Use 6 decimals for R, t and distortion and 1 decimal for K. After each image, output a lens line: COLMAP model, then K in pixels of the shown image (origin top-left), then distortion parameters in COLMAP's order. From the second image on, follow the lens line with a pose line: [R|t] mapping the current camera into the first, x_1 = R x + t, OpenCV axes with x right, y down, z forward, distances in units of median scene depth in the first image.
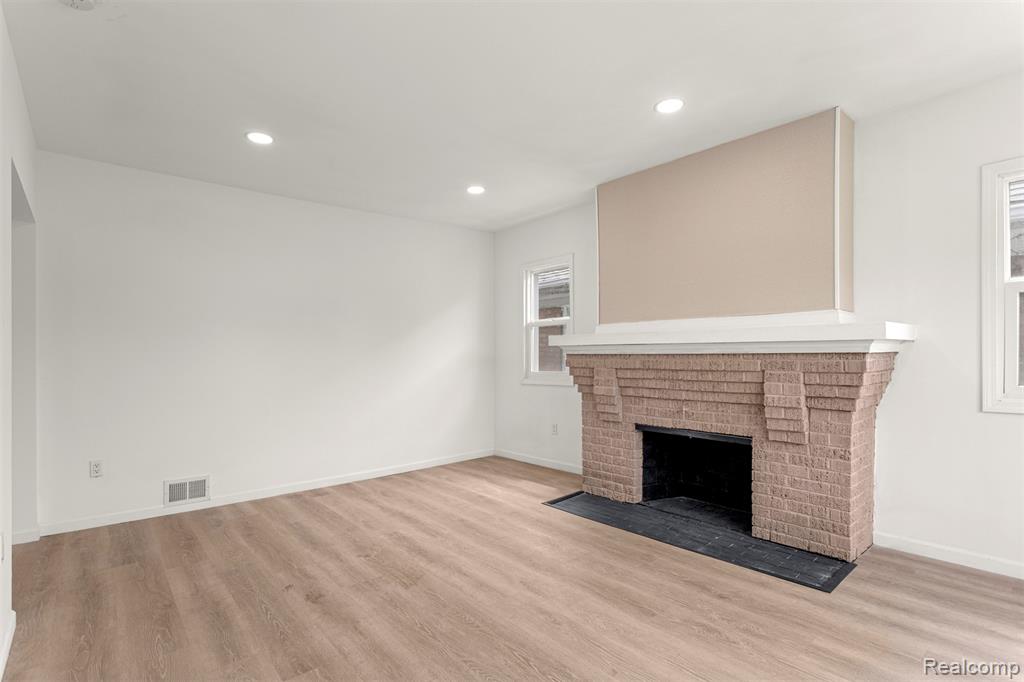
lens RADIAL K [[519.5, 0, 531.6], [0, 519.5, 350.8], [0, 0, 1]] dist [0.022621, 0.000254]
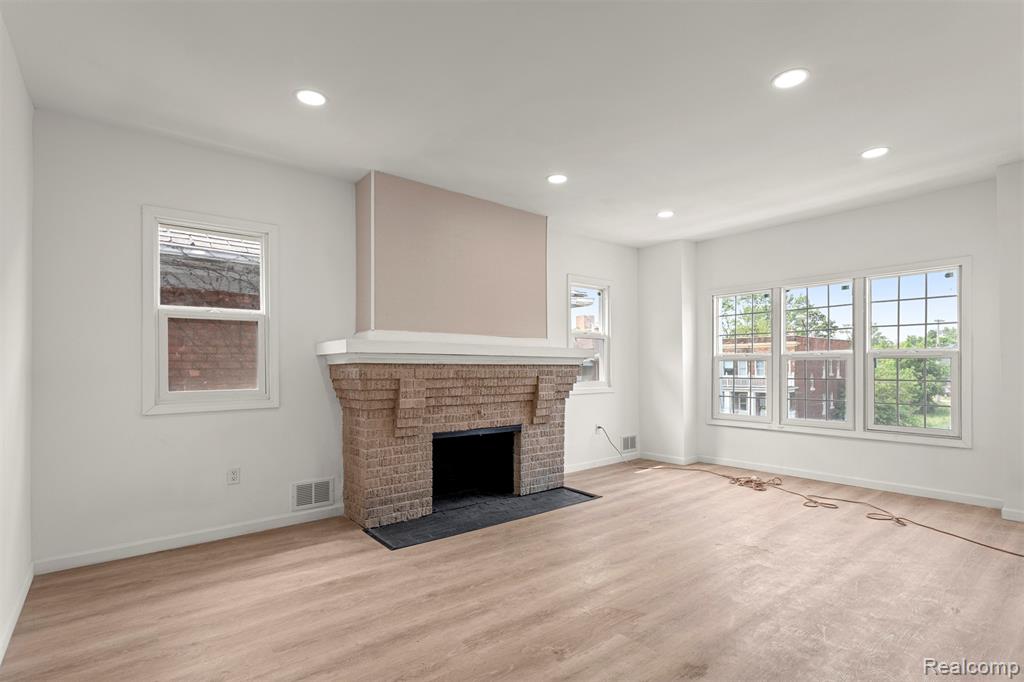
lens RADIAL K [[480.5, 0, 539.3], [0, 480.5, 358.6], [0, 0, 1]] dist [-0.000839, 0.000457]
pose [[0.022201, 0.027096, 0.999386, -0.791598], [-0.006024, 0.999618, -0.026969, 0.020998], [-0.999735, -0.005421, 0.022356, 0.840520]]
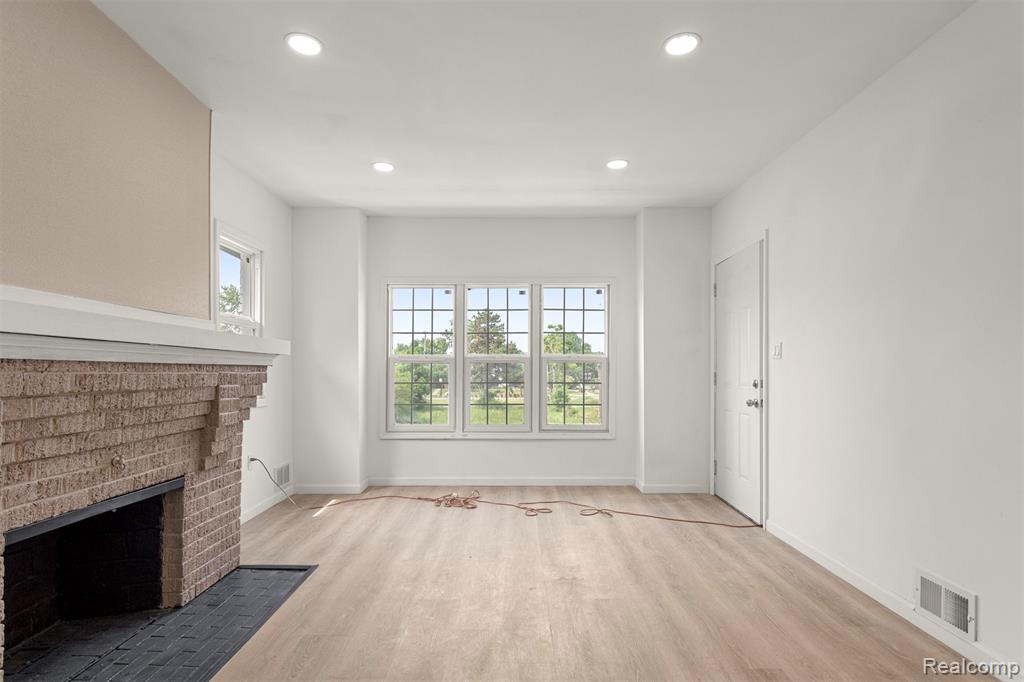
lens RADIAL K [[511.5, 0, 508.3], [0, 511.5, 369.4], [0, 0, 1]] dist [-0.000803, 0.001044]
pose [[-0.734752, 0.008193, 0.678287, -0.389531], [-0.001695, 0.999902, -0.013913, 0.020119], [-0.678334, -0.011372, -0.734666, 1.117086]]
